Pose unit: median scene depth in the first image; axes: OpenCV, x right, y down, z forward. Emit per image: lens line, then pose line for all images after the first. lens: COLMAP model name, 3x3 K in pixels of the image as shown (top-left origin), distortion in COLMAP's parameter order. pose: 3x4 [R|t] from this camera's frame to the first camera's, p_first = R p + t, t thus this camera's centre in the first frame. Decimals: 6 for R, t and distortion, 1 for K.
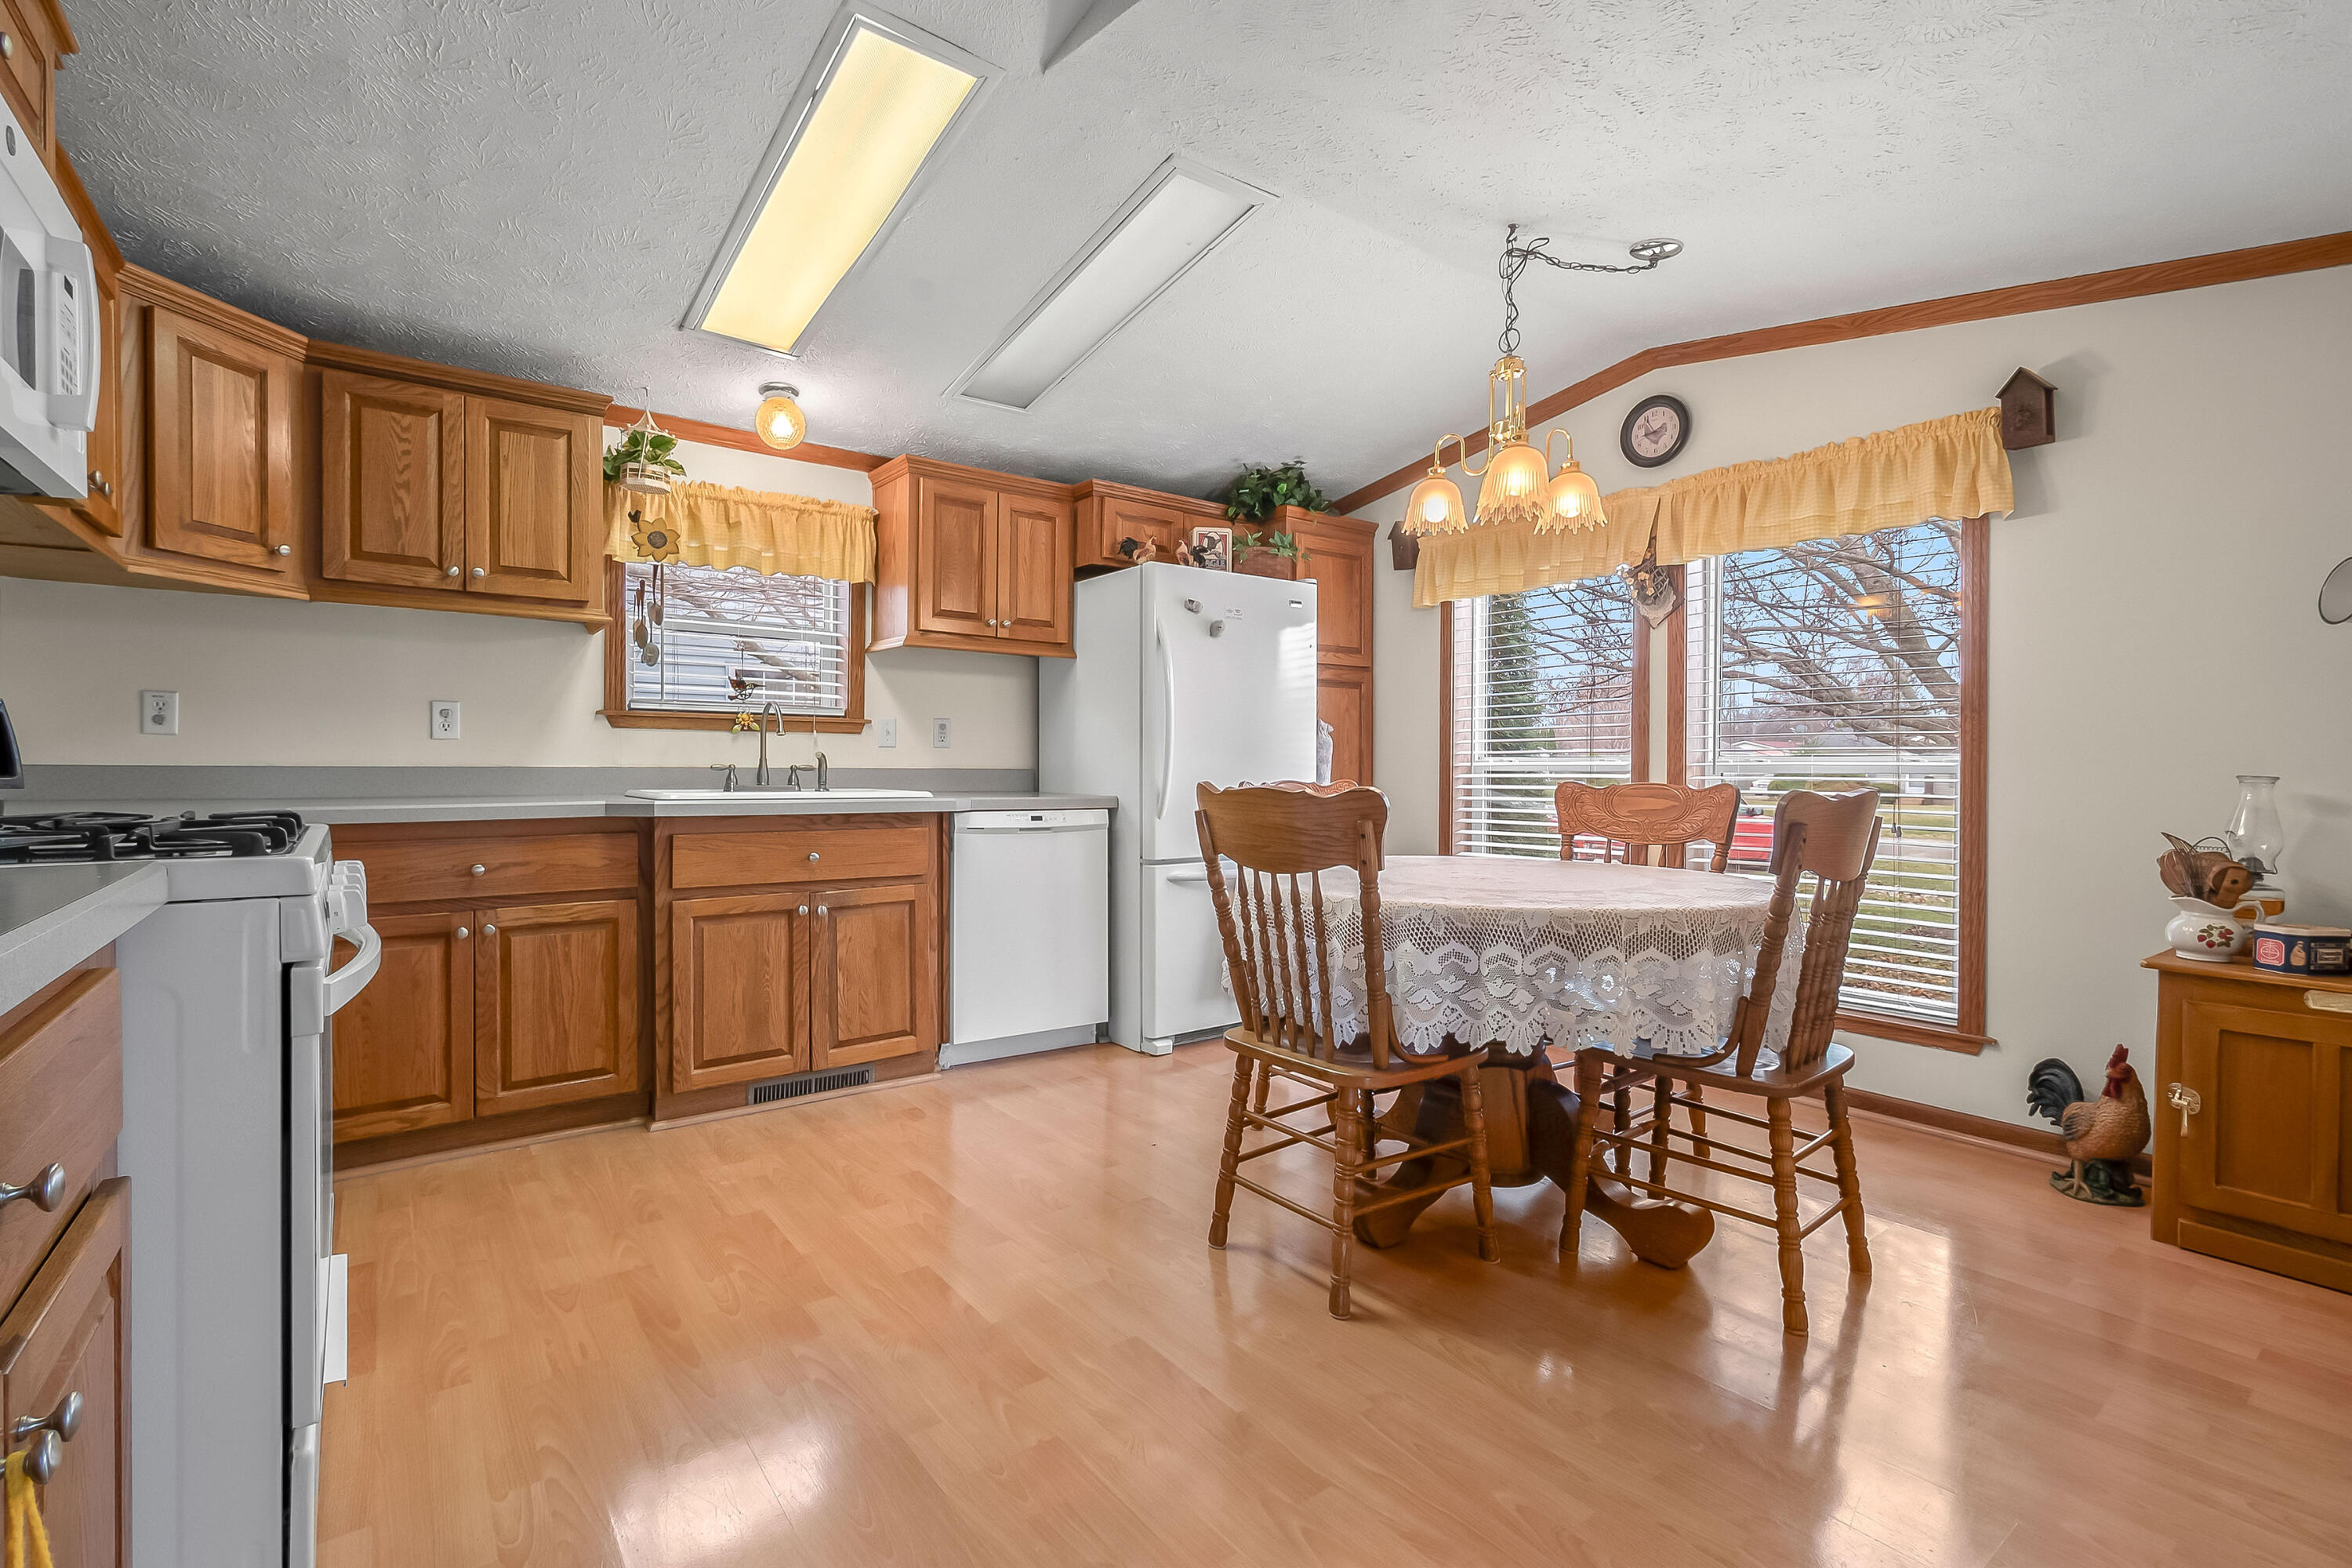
lens RADIAL K [[1042.2, 0, 1125.9], [0, 1042.2, 772.4], [0, 0, 1]] dist [0.007716, -0.006352]
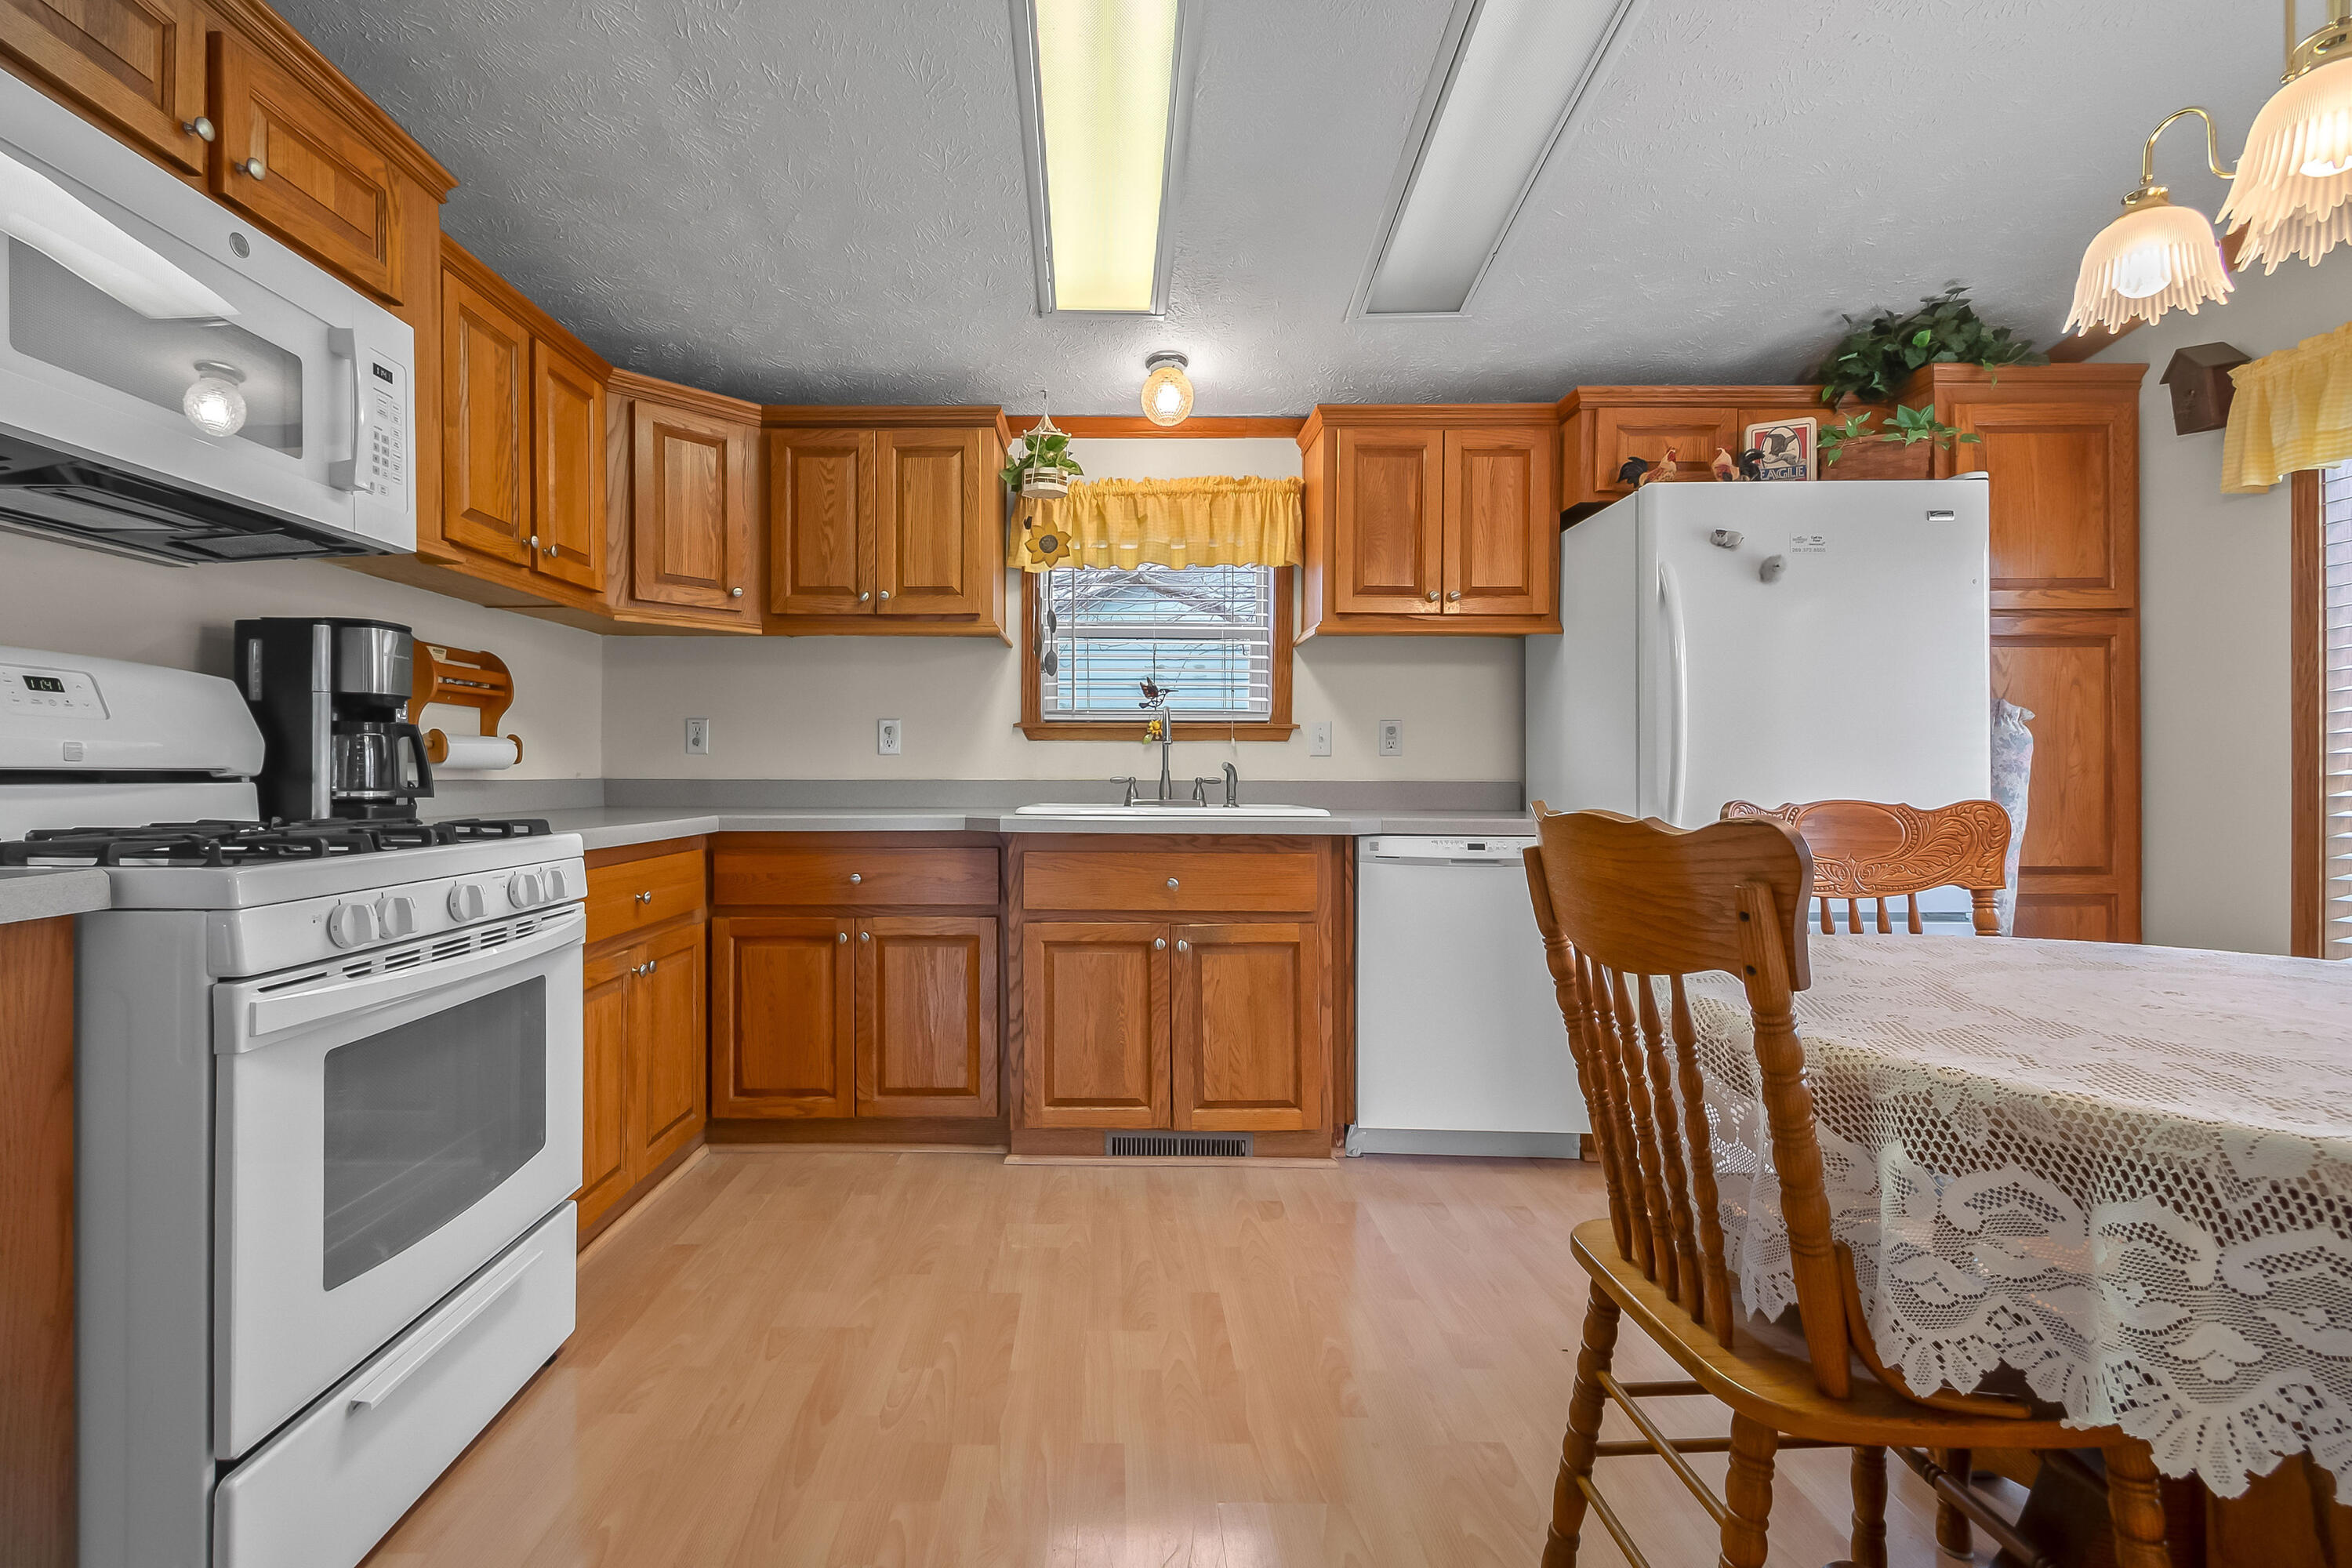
lens RADIAL K [[1042.2, 0, 1125.9], [0, 1042.2, 772.4], [0, 0, 1]] dist [0.007716, -0.006352]
pose [[0.804523, -0.006120, -0.593890, 0.178692], [-0.001328, 0.999926, -0.012103, -0.000463], [0.593920, 0.010526, 0.804456, 0.268641]]
